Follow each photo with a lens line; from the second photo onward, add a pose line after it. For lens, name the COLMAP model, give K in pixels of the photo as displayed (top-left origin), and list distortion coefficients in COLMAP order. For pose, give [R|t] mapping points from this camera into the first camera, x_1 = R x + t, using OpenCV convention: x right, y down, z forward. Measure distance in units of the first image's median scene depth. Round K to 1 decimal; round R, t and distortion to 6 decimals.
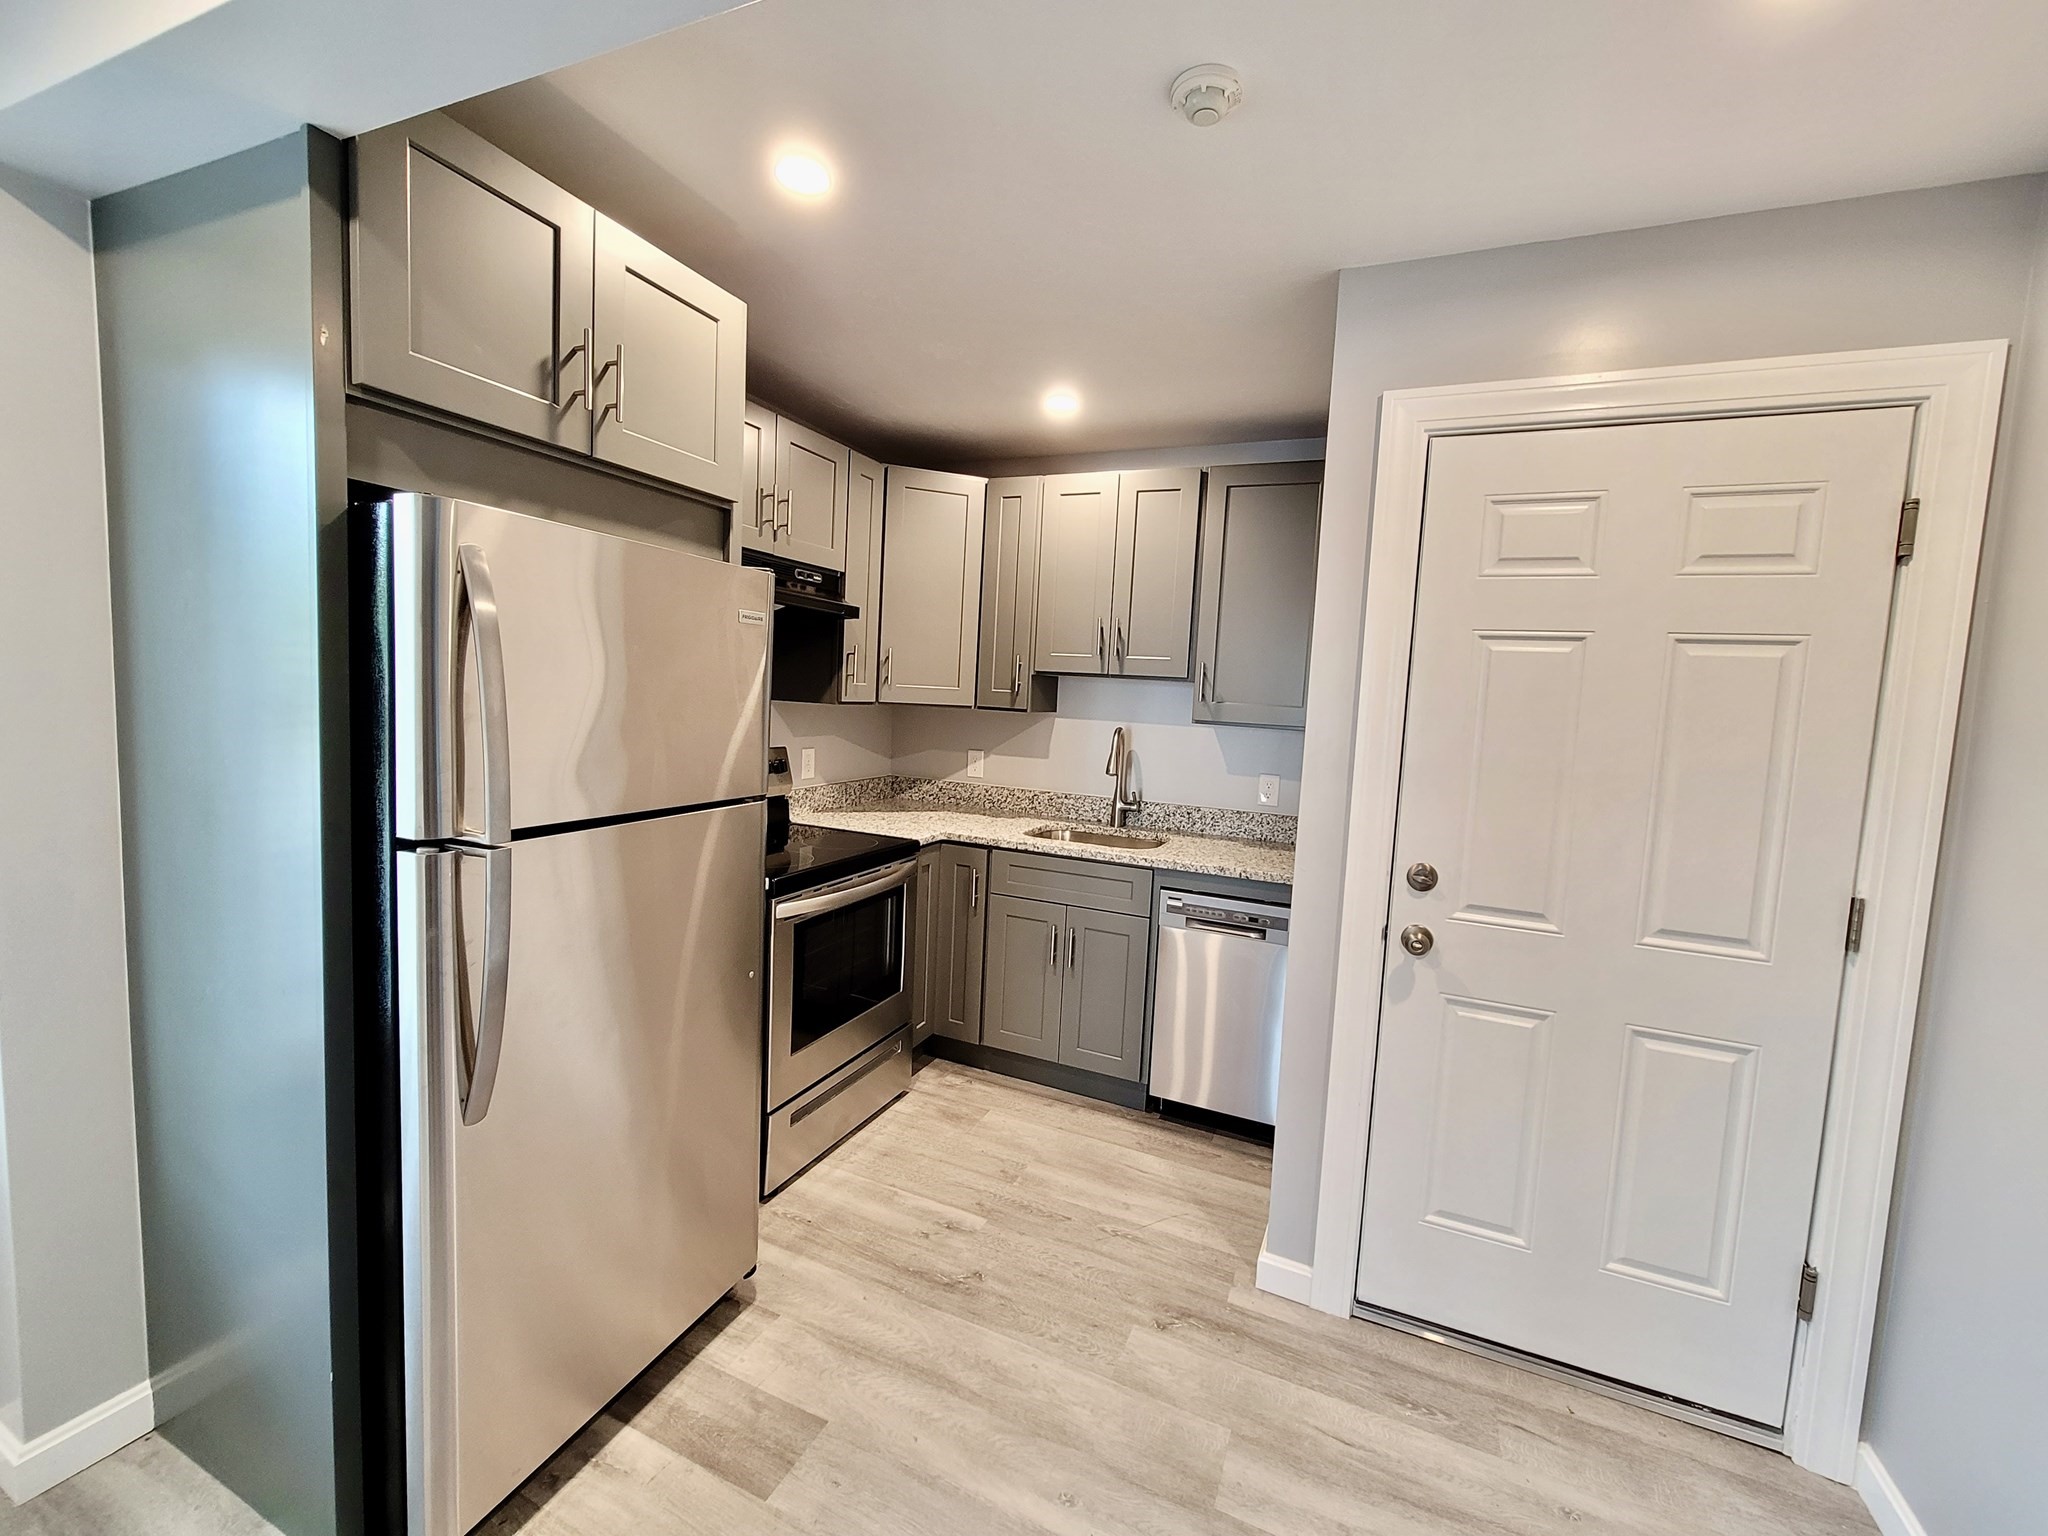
lens RADIAL K [[838.9, 0, 1025.0], [0, 838.9, 758.9], [0, 0, 1]] dist [-0.001092, 0.000122]
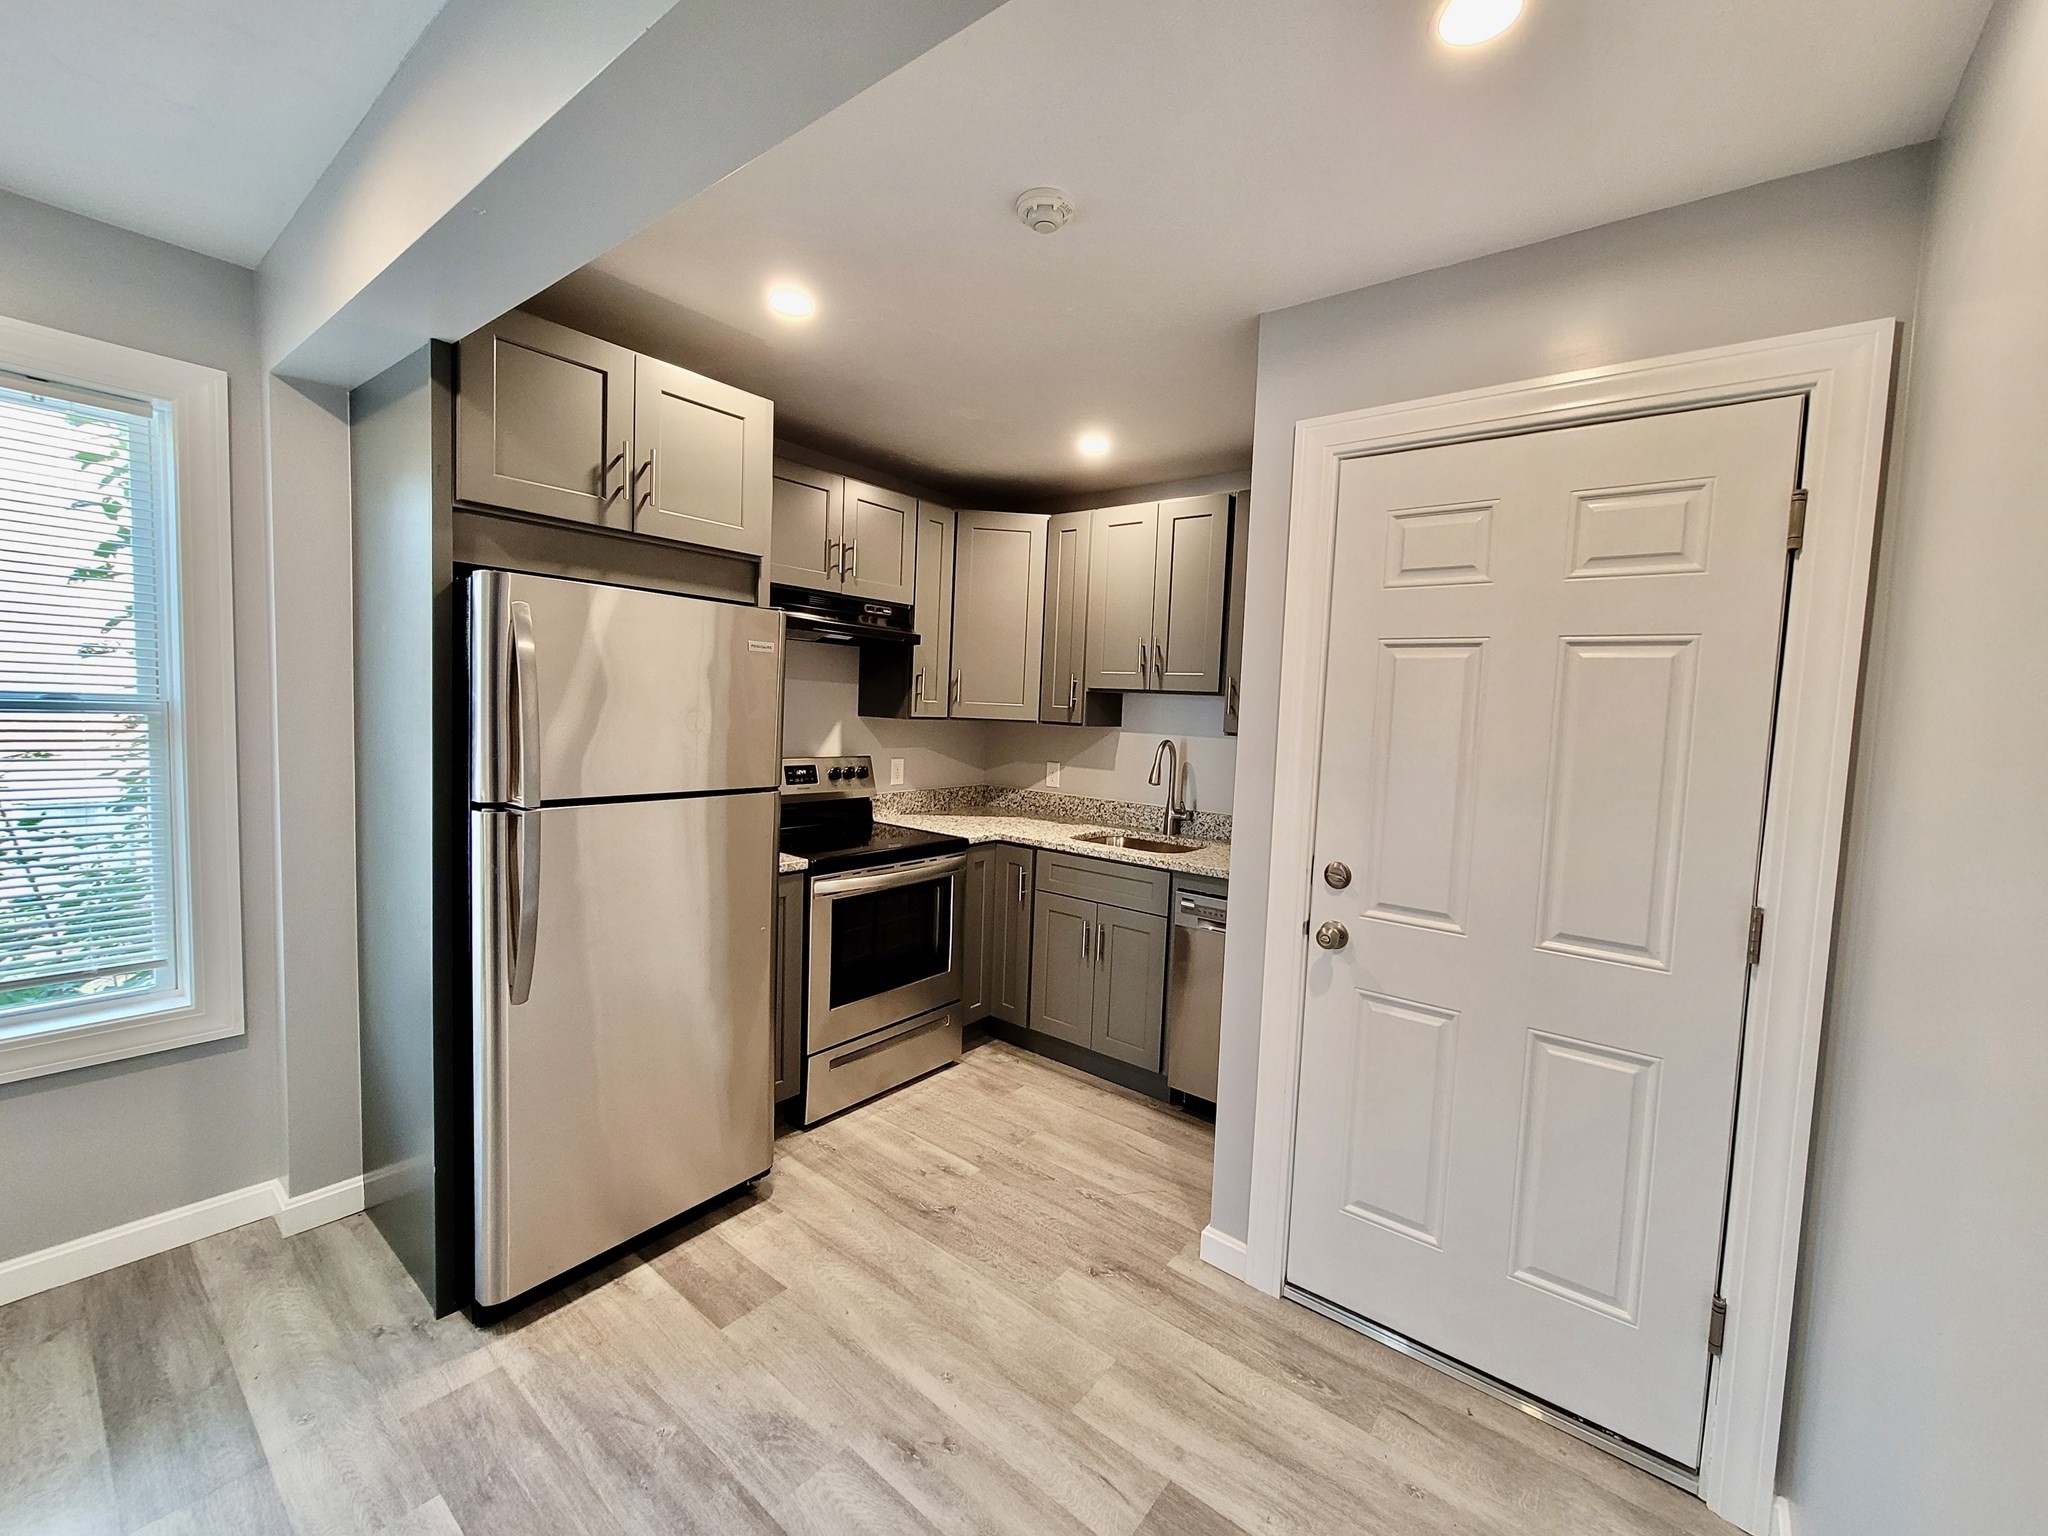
lens RADIAL K [[838.9, 0, 1025.0], [0, 838.9, 758.9], [0, 0, 1]] dist [-0.001092, 0.000122]
pose [[0.966862, 0.006369, -0.255221, 0.368890], [-0.013588, 0.999556, -0.026532, 0.029245], [0.254939, 0.029120, 0.966519, -0.119743]]
